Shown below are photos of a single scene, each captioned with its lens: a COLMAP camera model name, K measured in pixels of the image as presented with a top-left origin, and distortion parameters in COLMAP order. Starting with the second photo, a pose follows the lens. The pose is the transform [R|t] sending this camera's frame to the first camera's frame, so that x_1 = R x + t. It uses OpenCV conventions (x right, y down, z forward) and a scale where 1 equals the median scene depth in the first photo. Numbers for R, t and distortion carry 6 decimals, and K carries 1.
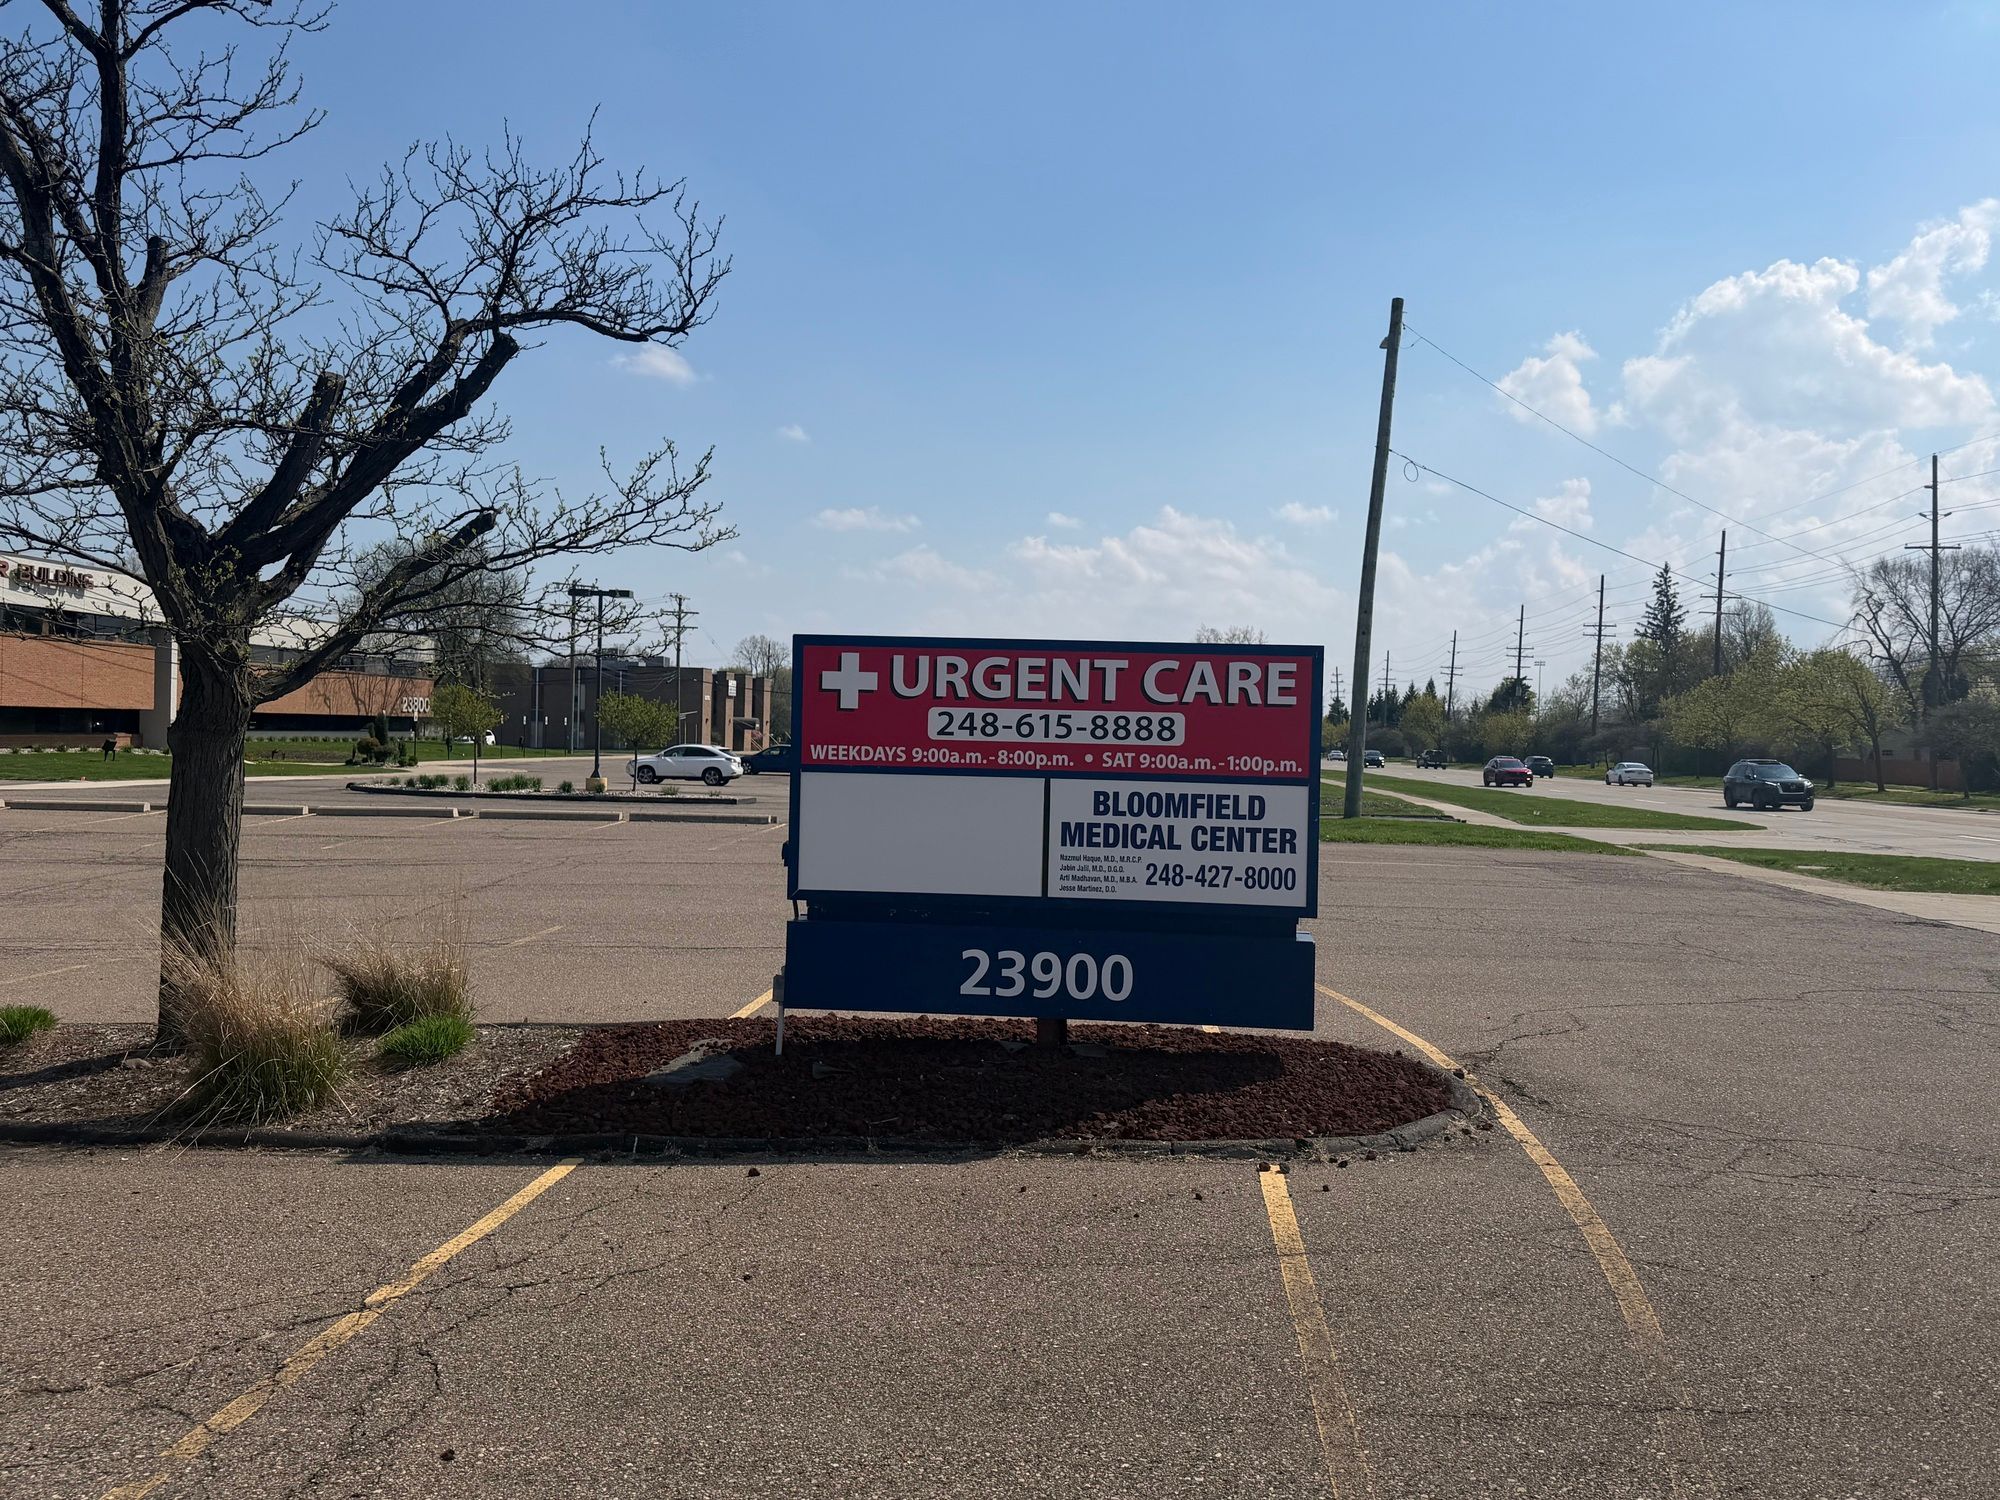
lens RADIAL K [[1621.3, 0, 1002.0], [0, 1621.3, 745.5], [0, 0, 1]] dist [-0.009866, -0.020120]
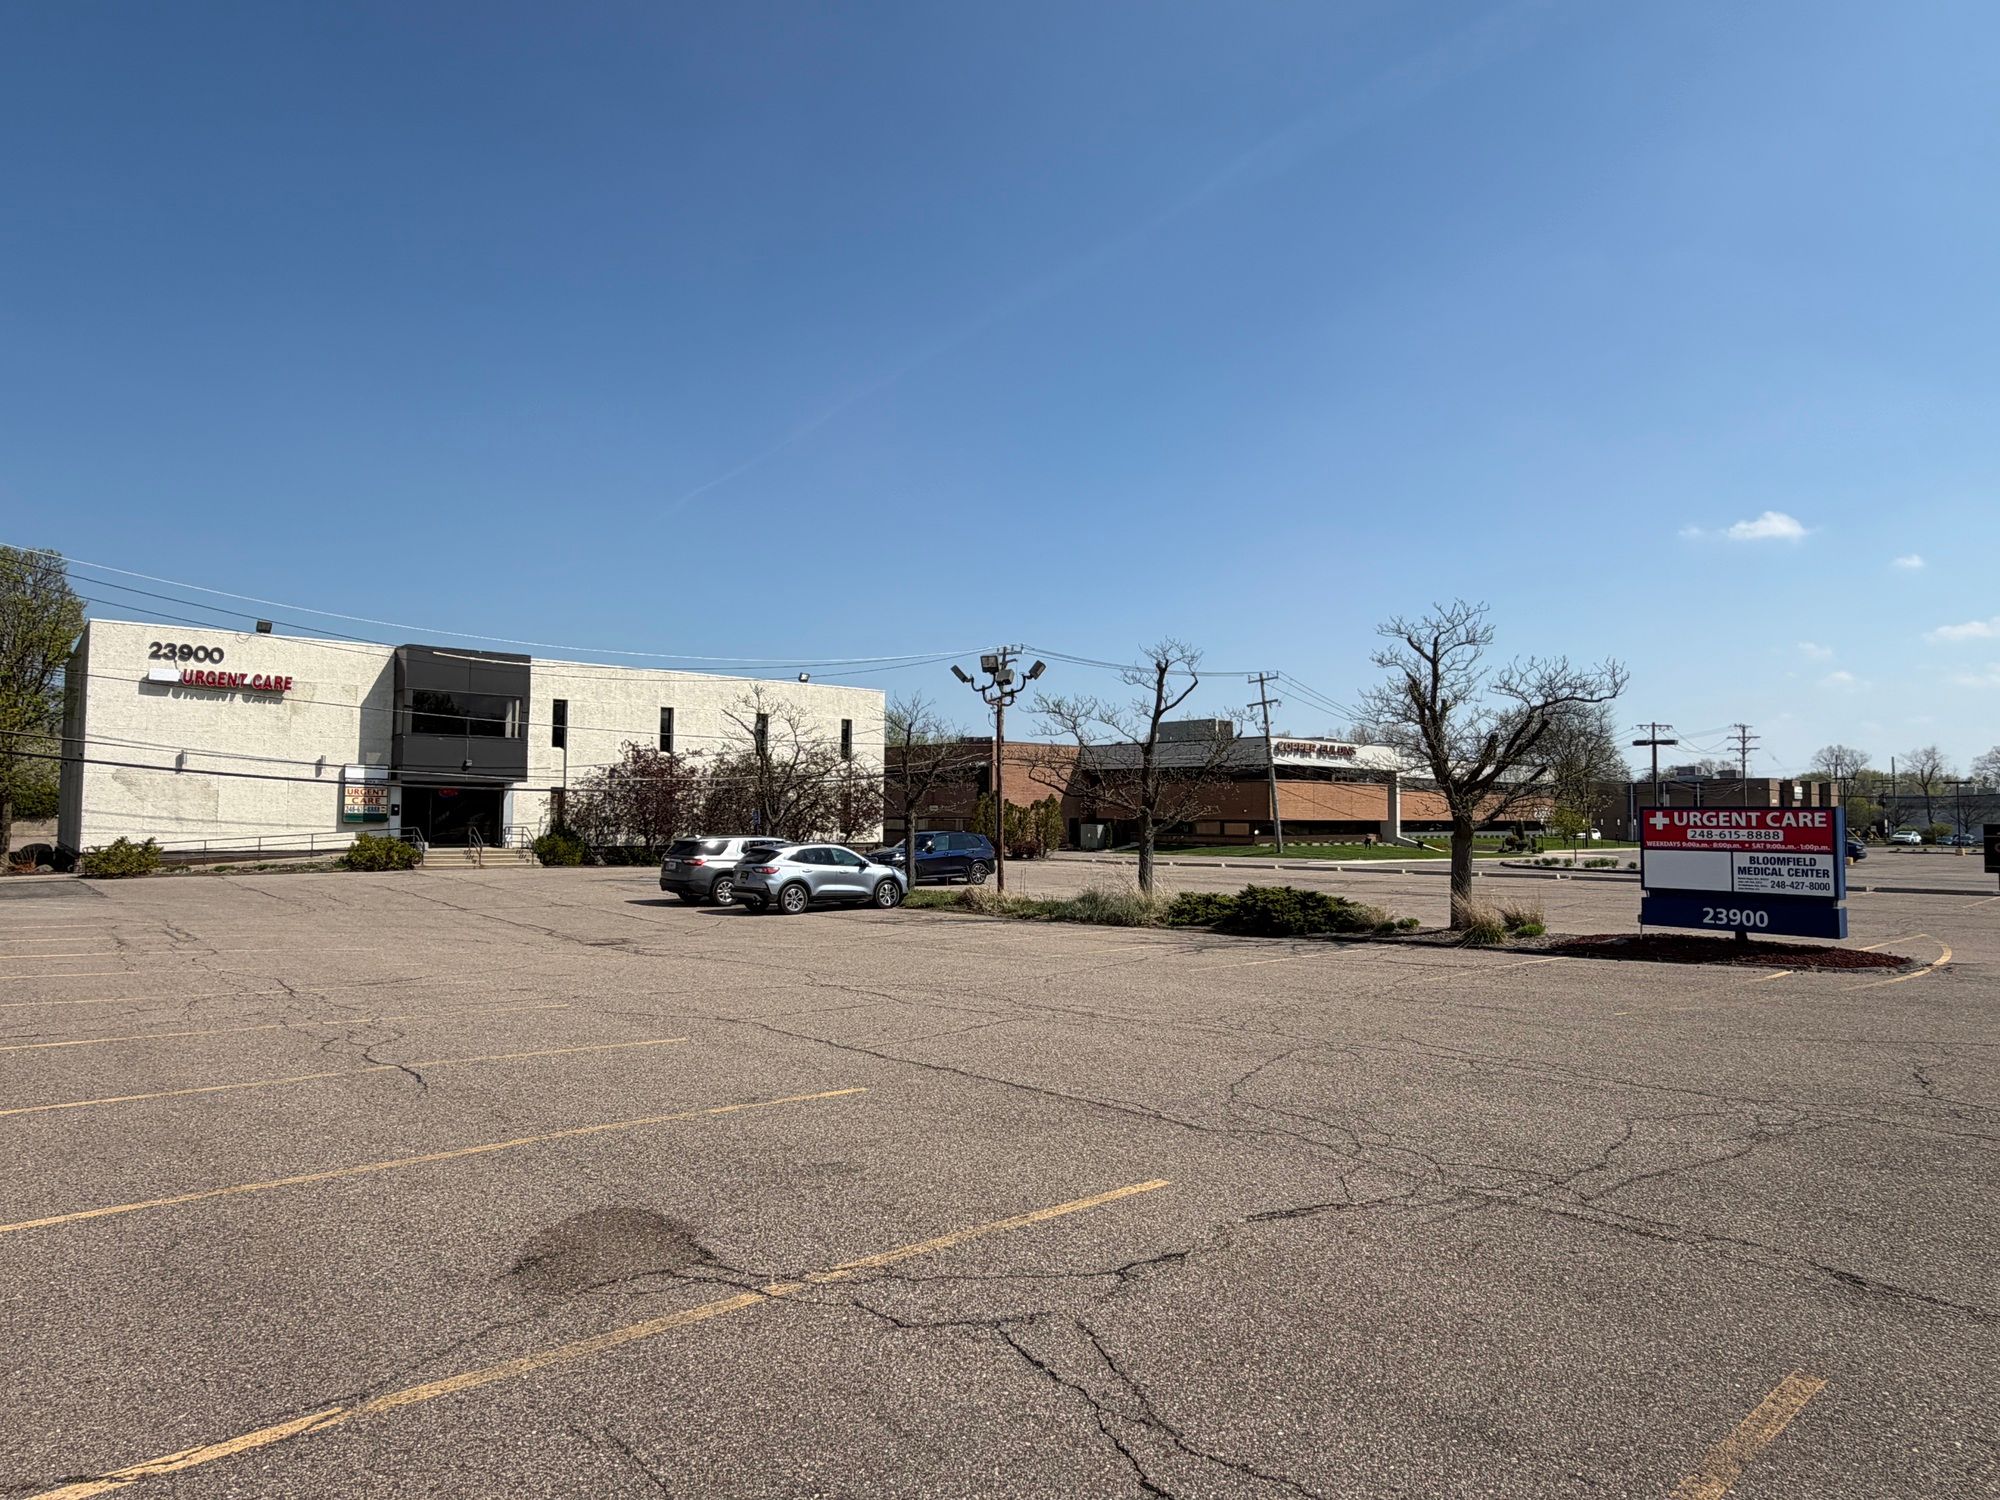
lens RADIAL K [[1316.7, 0, 999.6], [0, 1316.7, 747.2], [0, 0, 1]] dist [-0.008281, -0.001650]
pose [[0.735091, -0.052778, -0.675911, 0.688956], [0.005458, 0.997394, -0.071945, -0.005964], [0.677946, 0.049197, 0.733463, -1.736345]]
